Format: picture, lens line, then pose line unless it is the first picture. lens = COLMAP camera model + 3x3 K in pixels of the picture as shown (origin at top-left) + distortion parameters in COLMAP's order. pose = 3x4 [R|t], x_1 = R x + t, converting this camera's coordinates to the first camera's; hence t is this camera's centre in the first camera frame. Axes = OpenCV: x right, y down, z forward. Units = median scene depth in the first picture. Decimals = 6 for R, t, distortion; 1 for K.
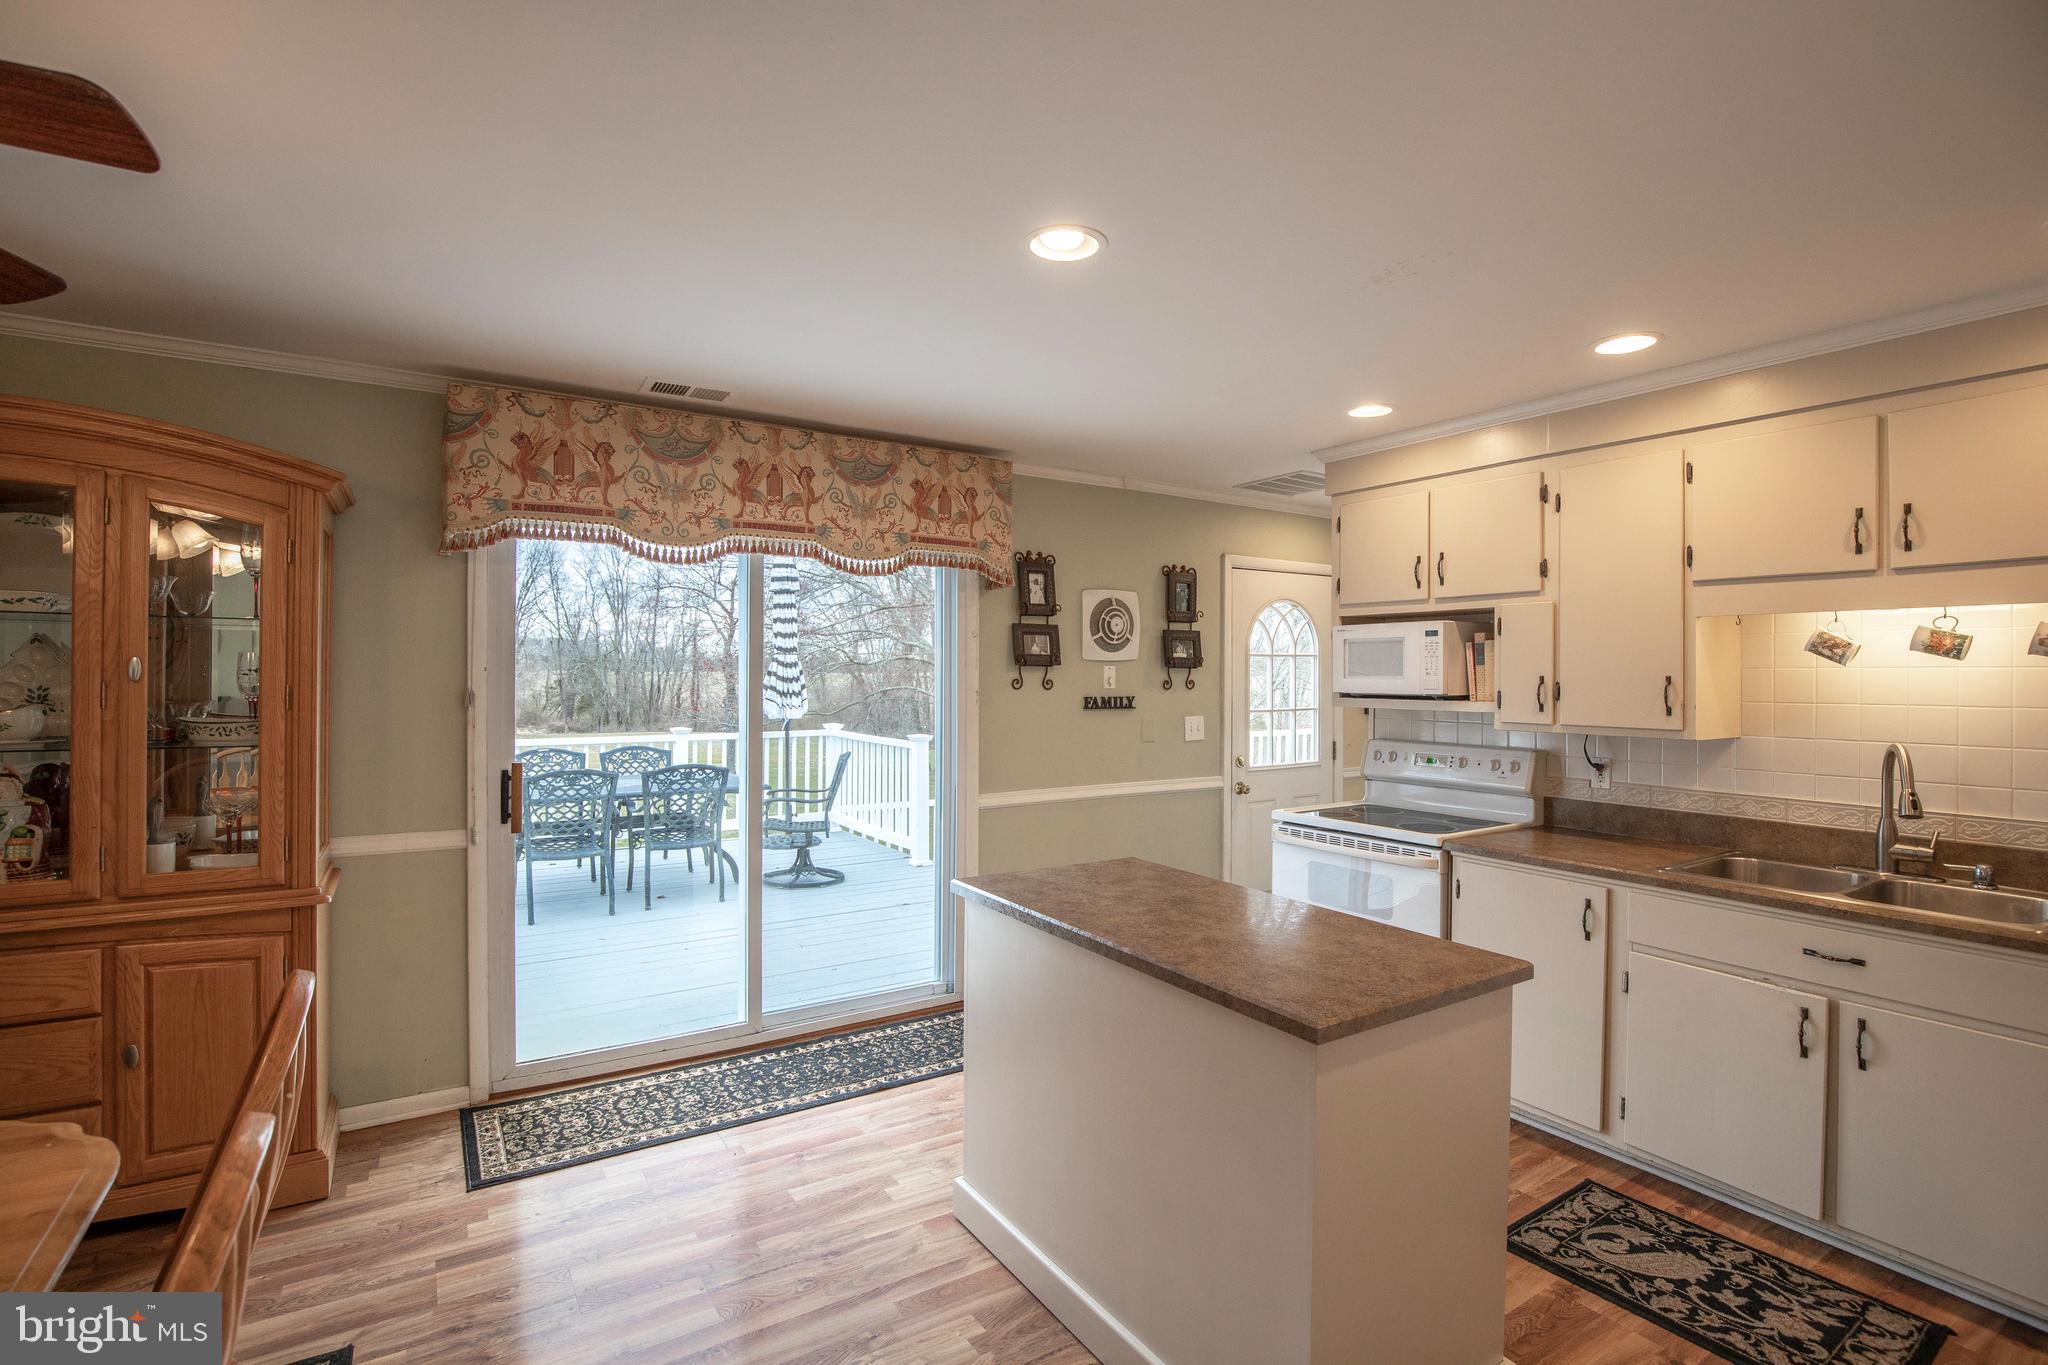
lens RADIAL K [[941.1, 0, 1023.2], [0, 941.1, 673.9], [0, 0, 1]] dist [-0.037721, 0.008046]
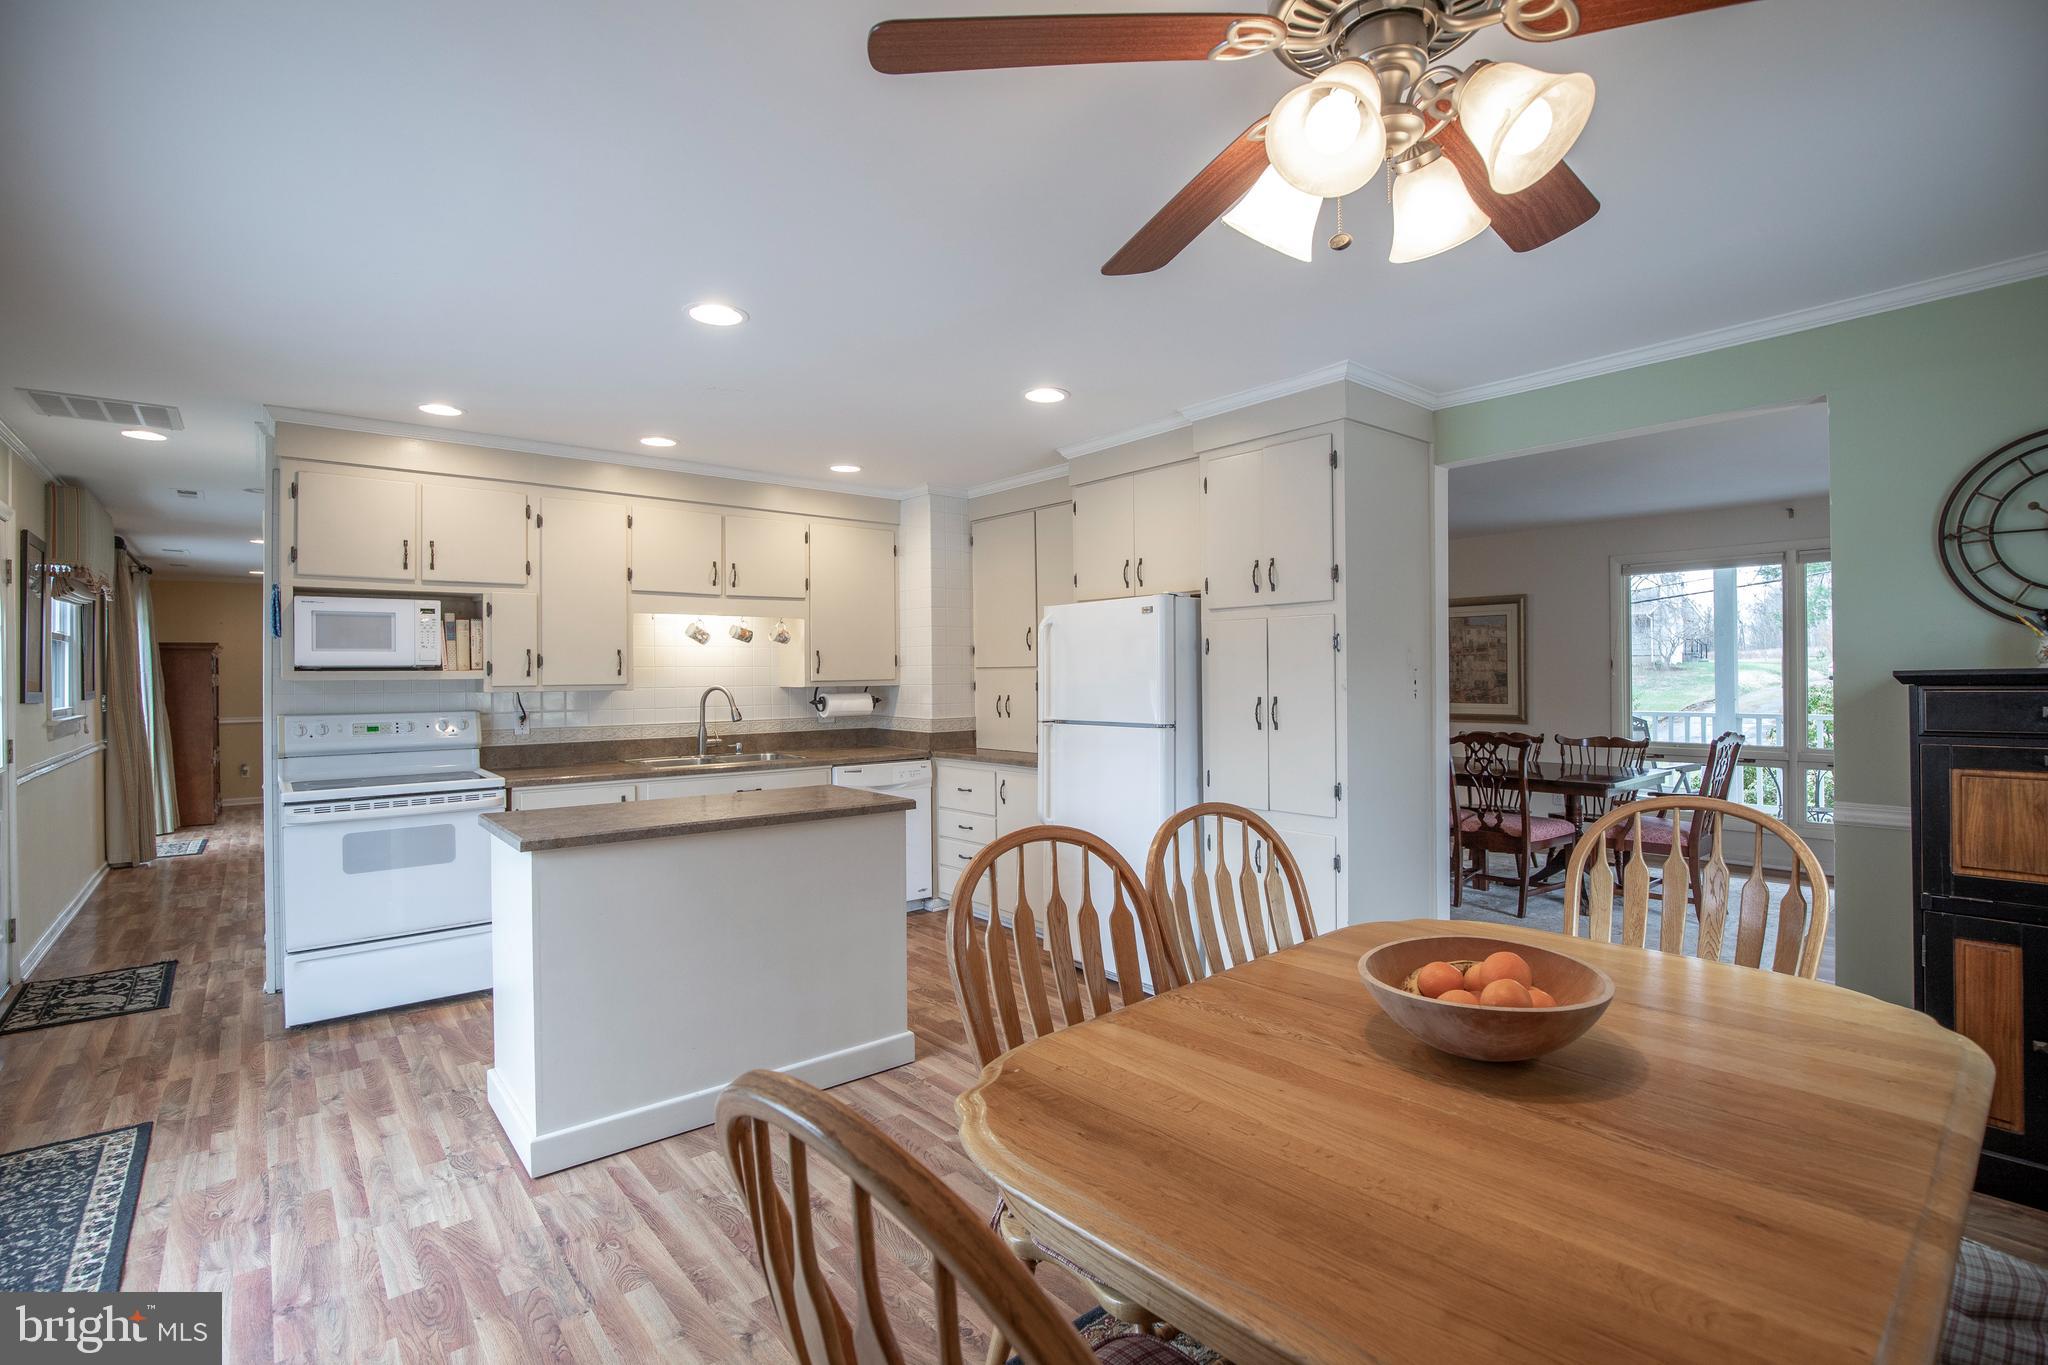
lens RADIAL K [[913.2, 0, 1045.3], [0, 913.2, 672.2], [0, 0, 1]] dist [-0.036221, 0.008725]
pose [[-0.119549, -0.006713, 0.992806, -0.875873], [0.007451, 0.999943, 0.007659, 0.032792], [-0.992800, 0.008313, -0.119493, 0.461100]]
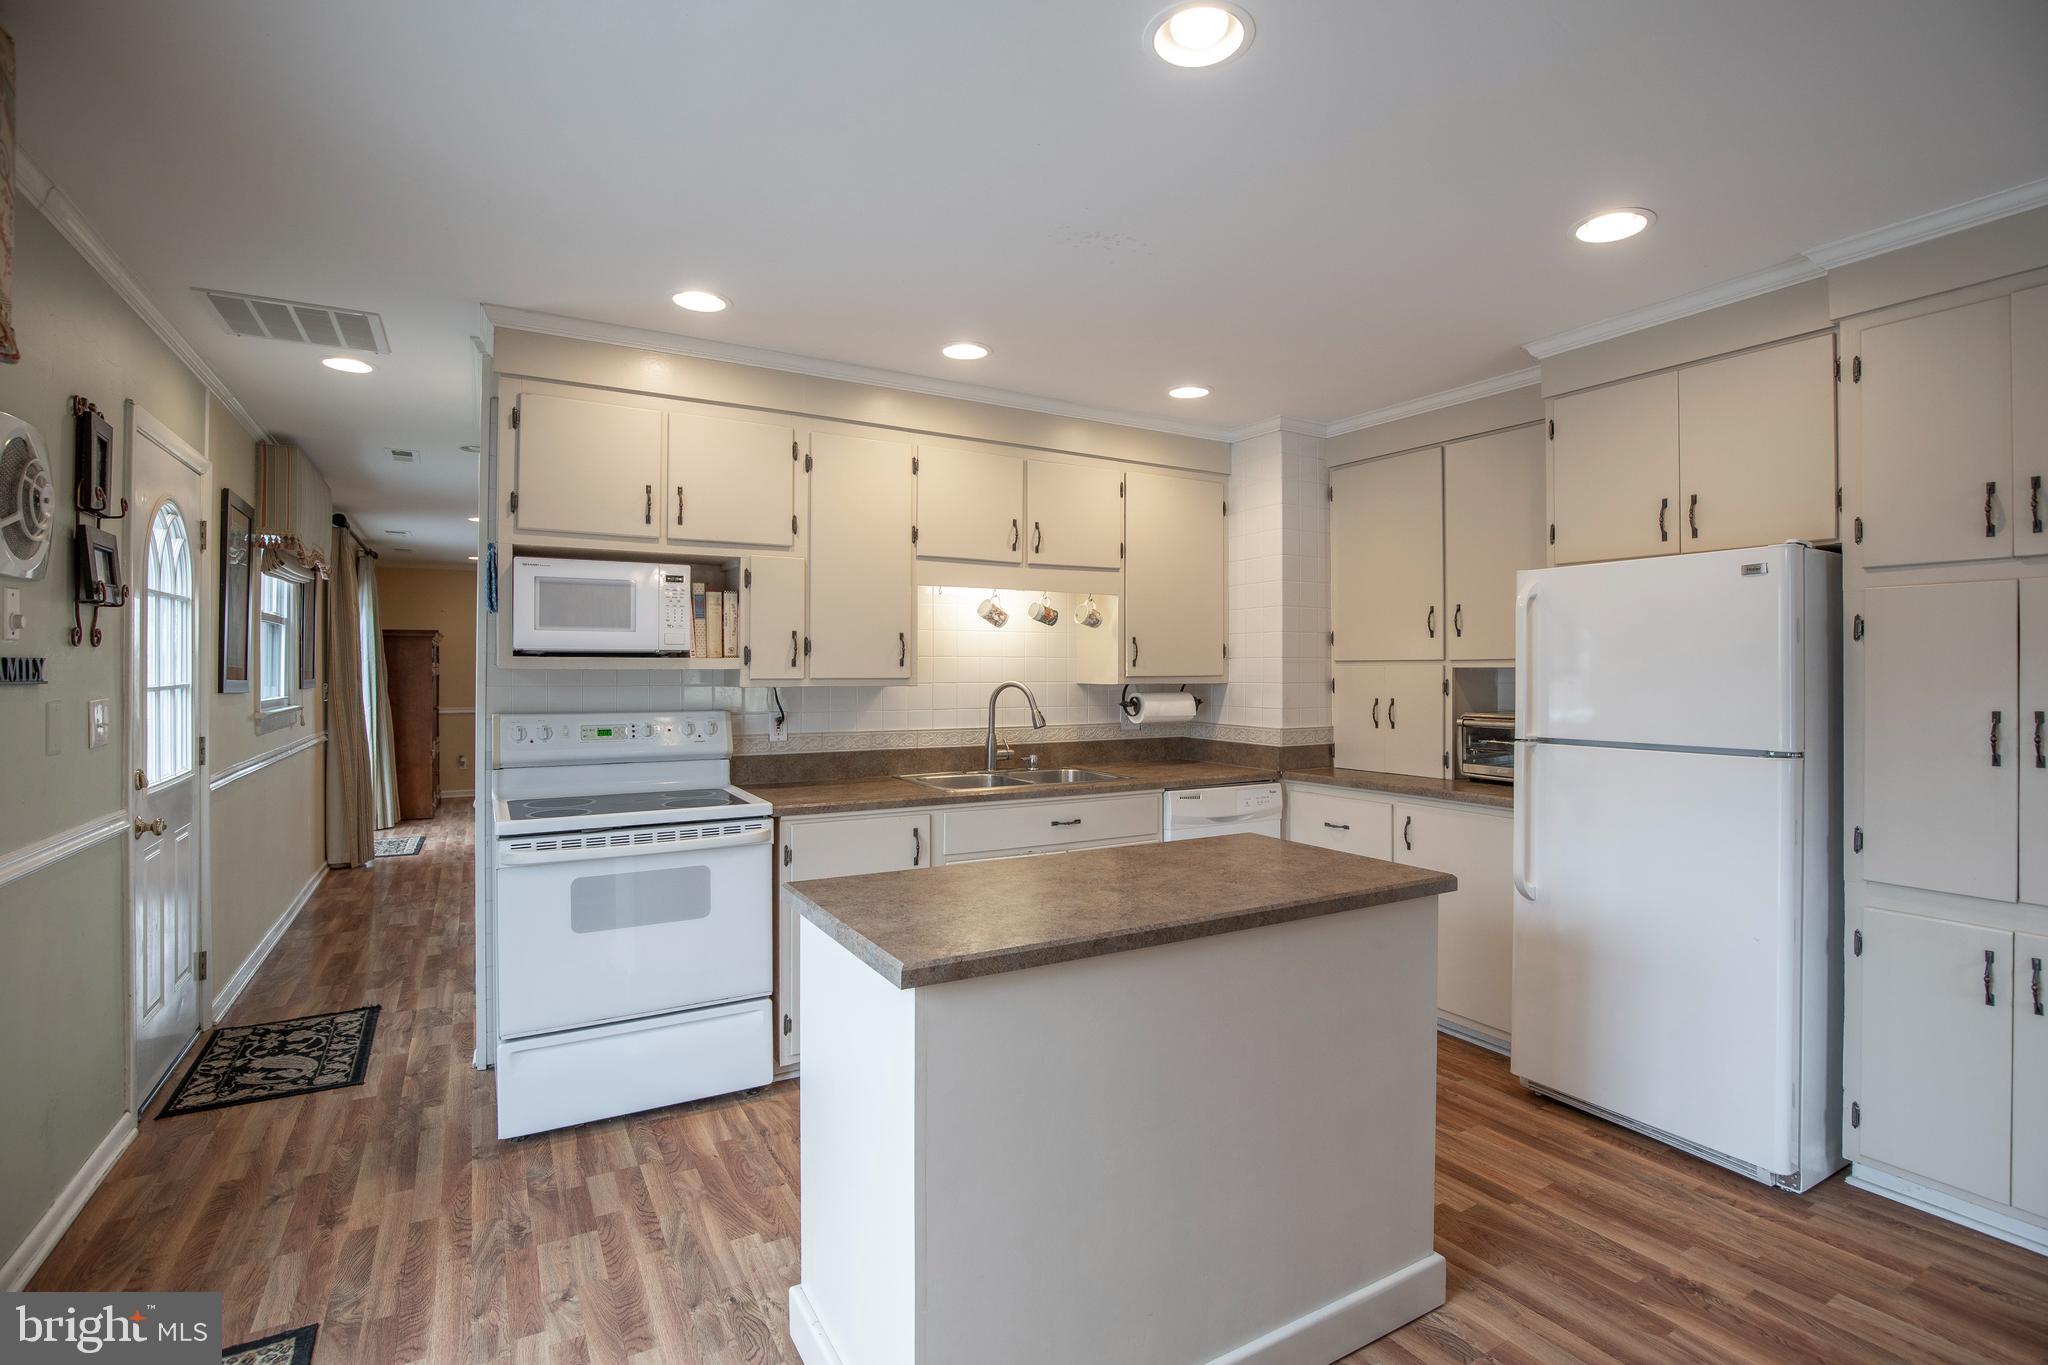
lens RADIAL K [[945.3, 0, 1081.6], [0, 945.3, 667.1], [0, 0, 1]] dist [-0.031840, 0.006905]
pose [[0.029180, -0.005324, 0.999560, -0.491853], [-0.000922, 0.999985, 0.005353, 0.038326], [-0.999574, -0.001078, 0.029175, 0.716956]]
